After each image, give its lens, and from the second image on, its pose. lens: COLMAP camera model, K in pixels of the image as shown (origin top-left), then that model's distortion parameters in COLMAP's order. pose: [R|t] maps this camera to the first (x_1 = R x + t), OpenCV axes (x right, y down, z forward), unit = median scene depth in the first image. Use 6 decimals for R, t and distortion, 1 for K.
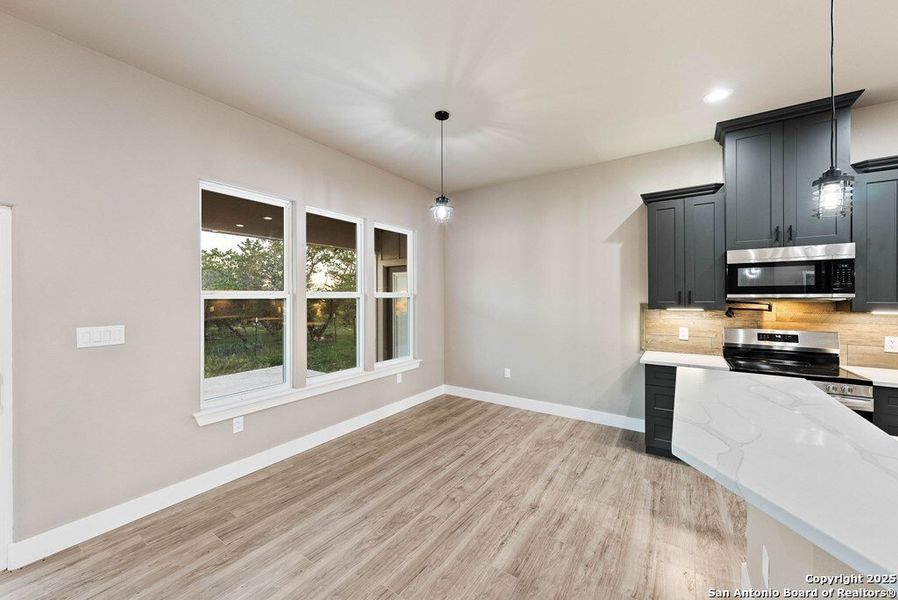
lens RADIAL K [[339.0, 0, 450.0], [0, 339.0, 298.2], [0, 0, 1]] dist [-0.001051, -0.000241]
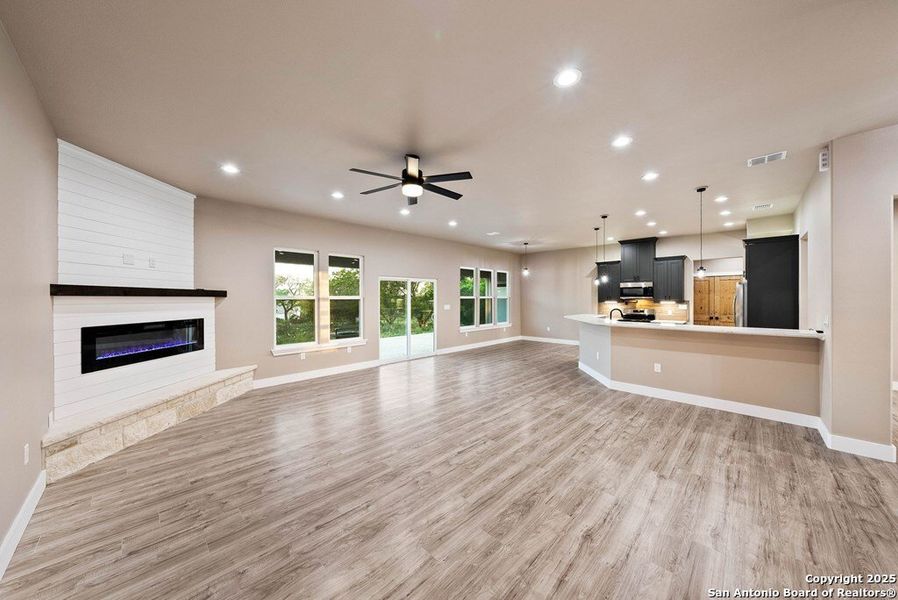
lens RADIAL K [[308.0, 0, 451.2], [0, 308.0, 299.0], [0, 0, 1]] dist [-0.000940, -0.000047]
pose [[0.986308, 0.000317, -0.164914, -0.270972], [-0.000389, 1.000000, -0.000401, 0.007388], [0.164914, 0.000459, 0.986308, -2.260913]]
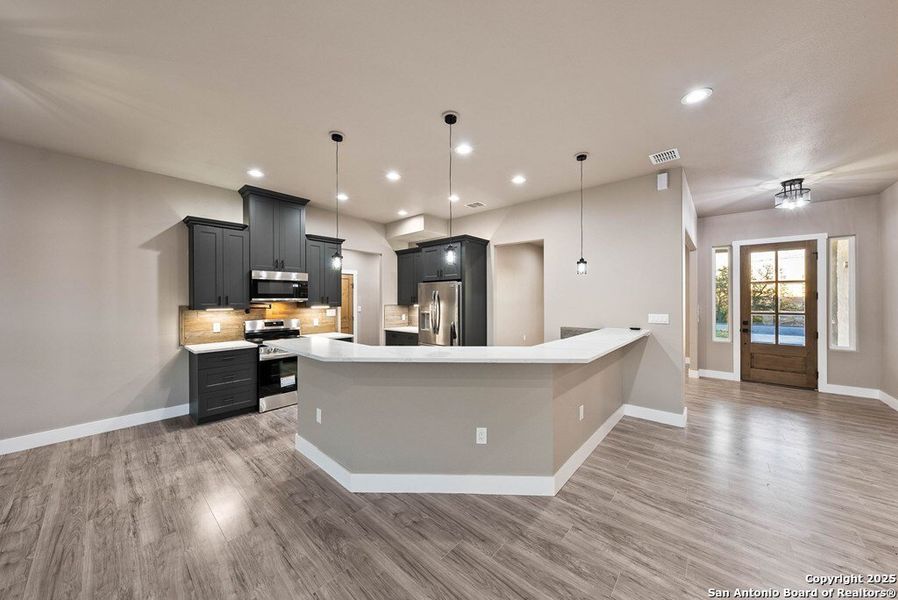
lens RADIAL K [[308.0, 0, 451.2], [0, 308.0, 299.0], [0, 0, 1]] dist [-0.000940, -0.000047]
pose [[0.121886, -0.000065, 0.992544, -0.518990], [0.006854, 0.999976, -0.000777, -0.002249], [-0.992520, 0.006898, 0.121883, -0.083404]]
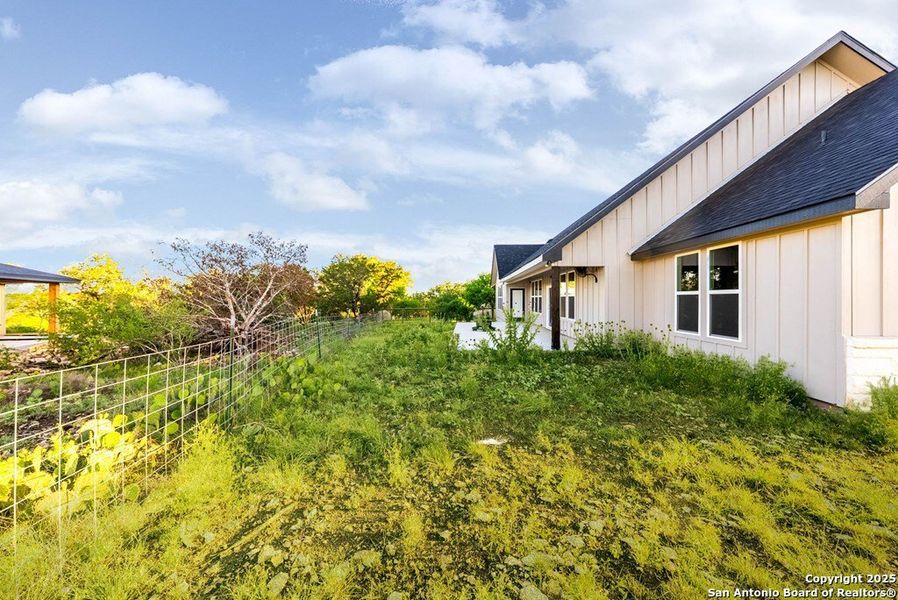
lens RADIAL K [[339.0, 0, 450.0], [0, 339.0, 298.2], [0, 0, 1]] dist [-0.001051, -0.000241]
pose [[-0.846558, 0.000958, -0.532296, 2.365681], [-0.000234, 0.999998, 0.002172, 0.023803], [0.532297, 0.001963, -0.846555, 2.353017]]
